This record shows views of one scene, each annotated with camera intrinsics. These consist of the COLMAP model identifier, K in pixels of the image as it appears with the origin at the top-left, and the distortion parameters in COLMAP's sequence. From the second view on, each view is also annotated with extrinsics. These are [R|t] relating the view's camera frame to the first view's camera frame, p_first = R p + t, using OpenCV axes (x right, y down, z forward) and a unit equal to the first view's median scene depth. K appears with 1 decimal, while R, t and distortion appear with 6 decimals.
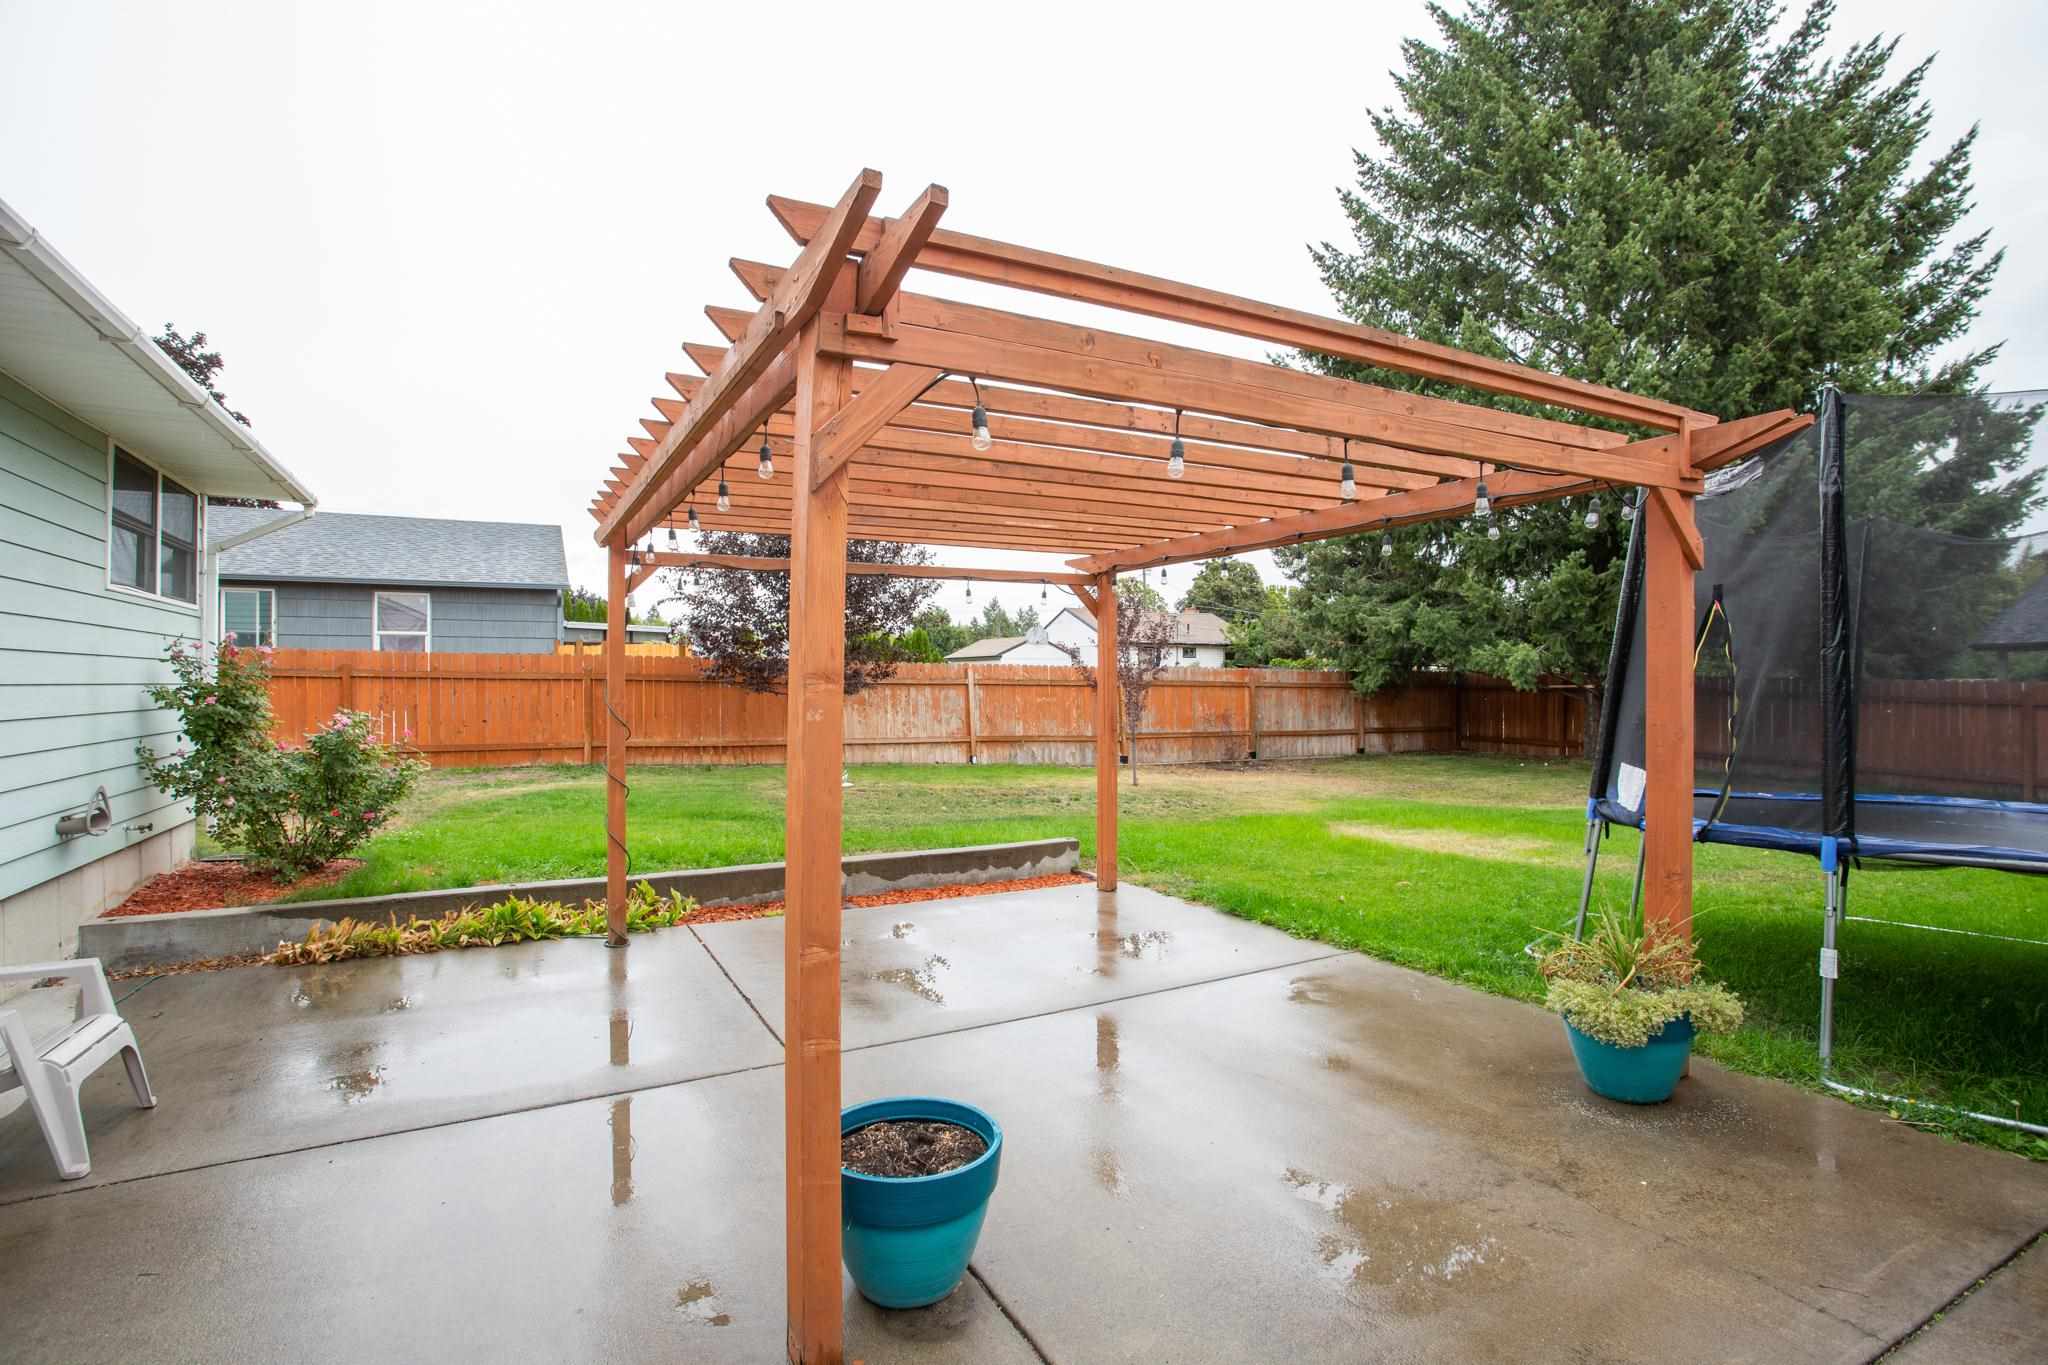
lens RADIAL K [[982.4, 0, 1028.7], [0, 982.4, 674.3], [0, 0, 1]] dist [-0.042017, 0.023777]
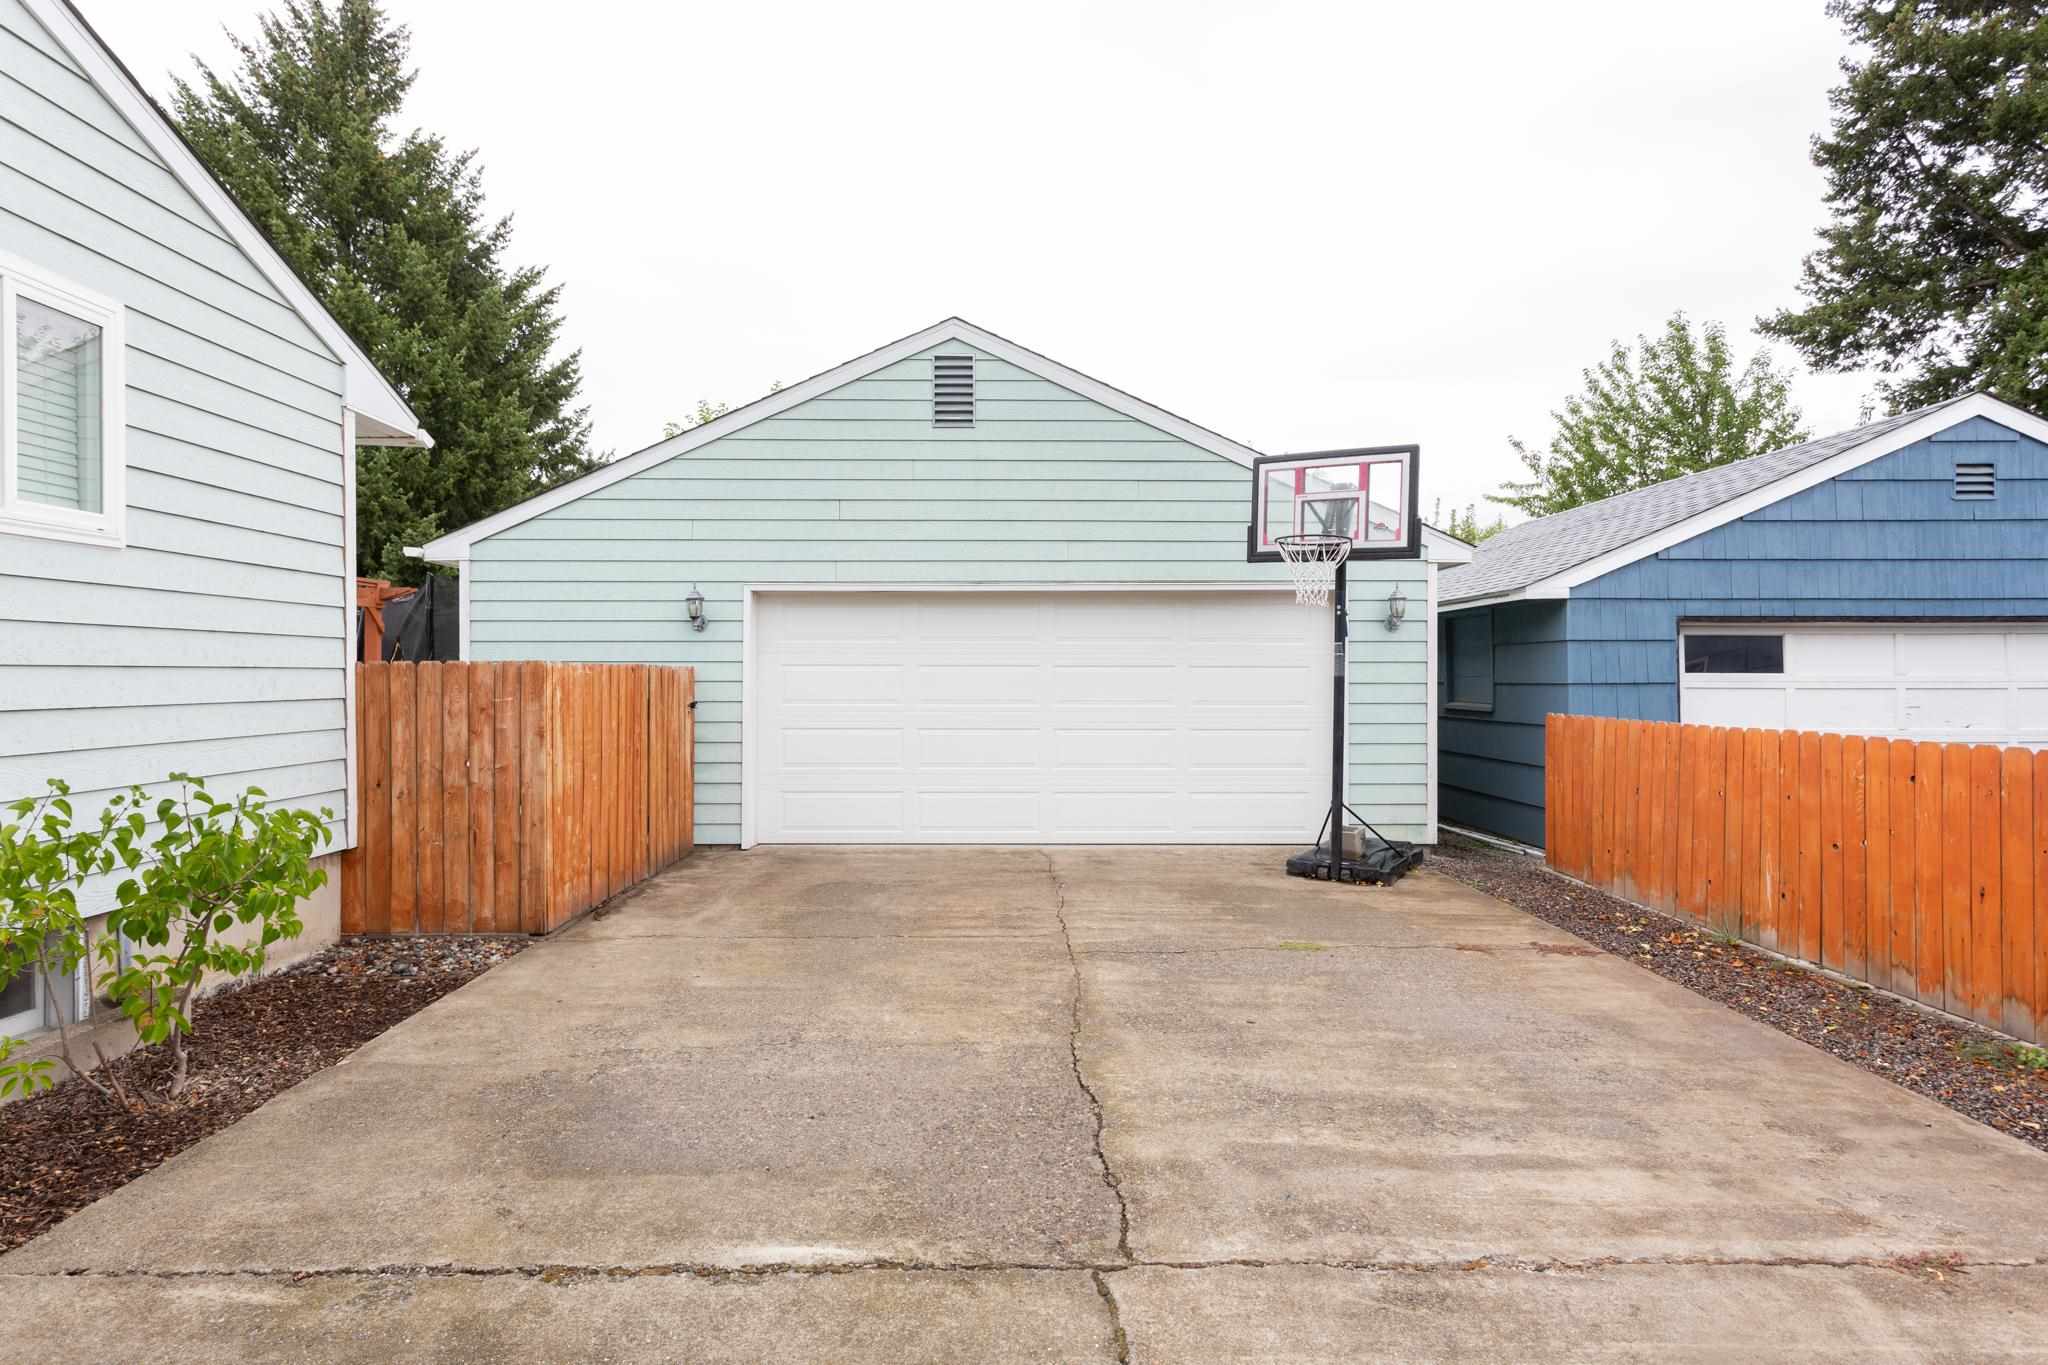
lens RADIAL K [[1070.9, 0, 1046.4], [0, 1070.9, 680.5], [0, 0, 1]] dist [-0.011018, 0.000447]
pose [[0.443281, 0.001332, 0.896382, -0.311321], [-0.008320, 0.999962, 0.002628, -0.001842], [-0.896344, -0.008623, 0.443276, -0.535366]]
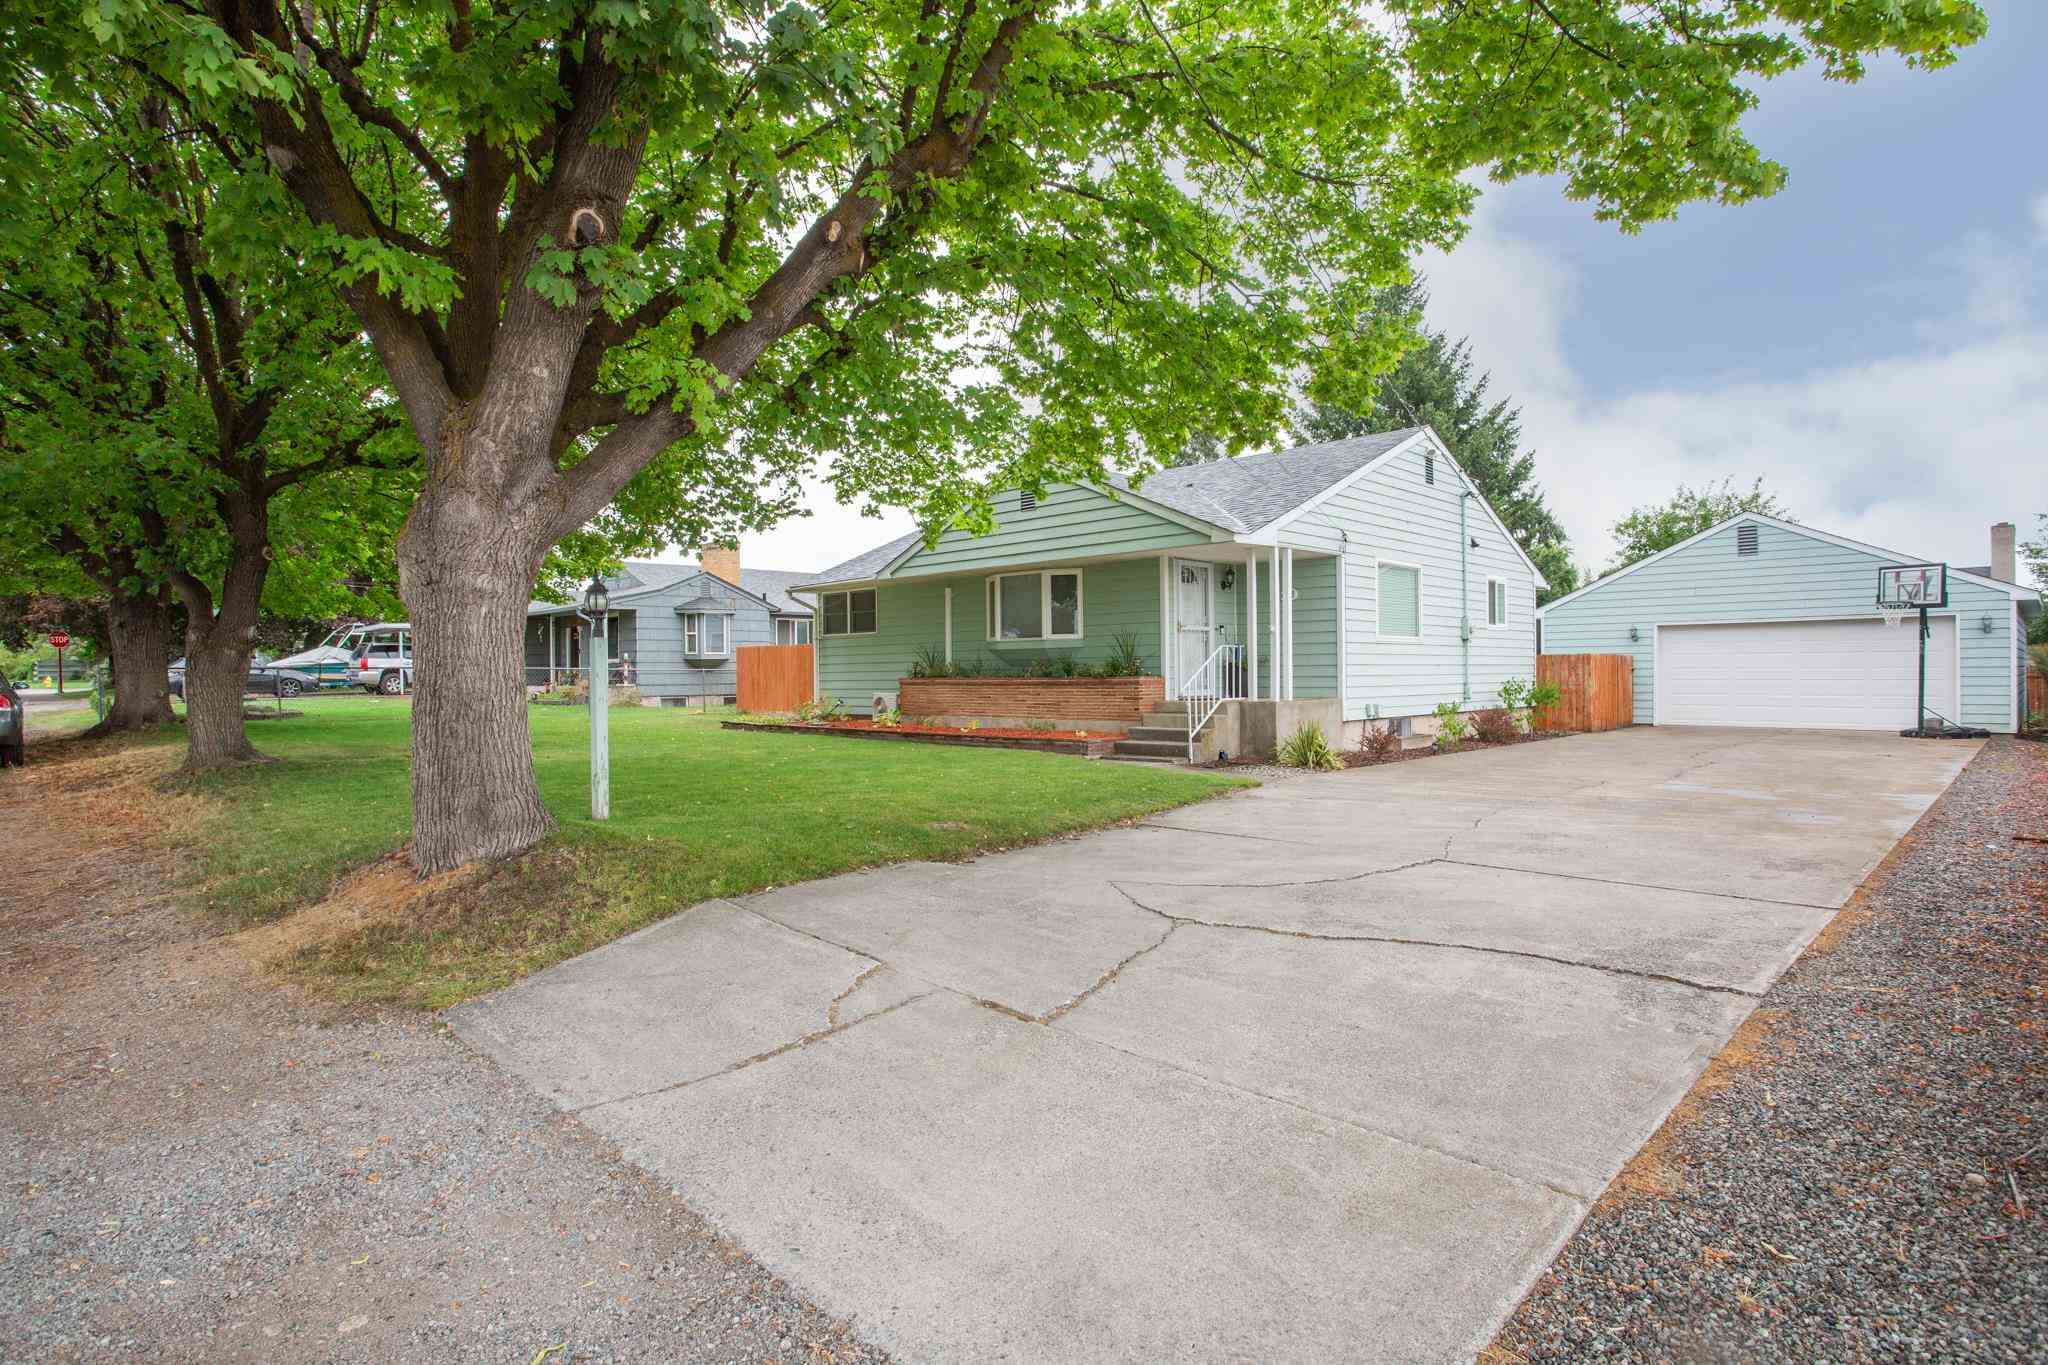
lens RADIAL K [[1070.9, 0, 1046.4], [0, 1070.9, 680.5], [0, 0, 1]] dist [-0.011018, 0.000447]
pose [[0.949331, -0.007303, 0.314194, -1.110905], [0.003093, 0.999899, 0.013895, 0.005886], [-0.314263, -0.012219, 0.949257, -1.255159]]
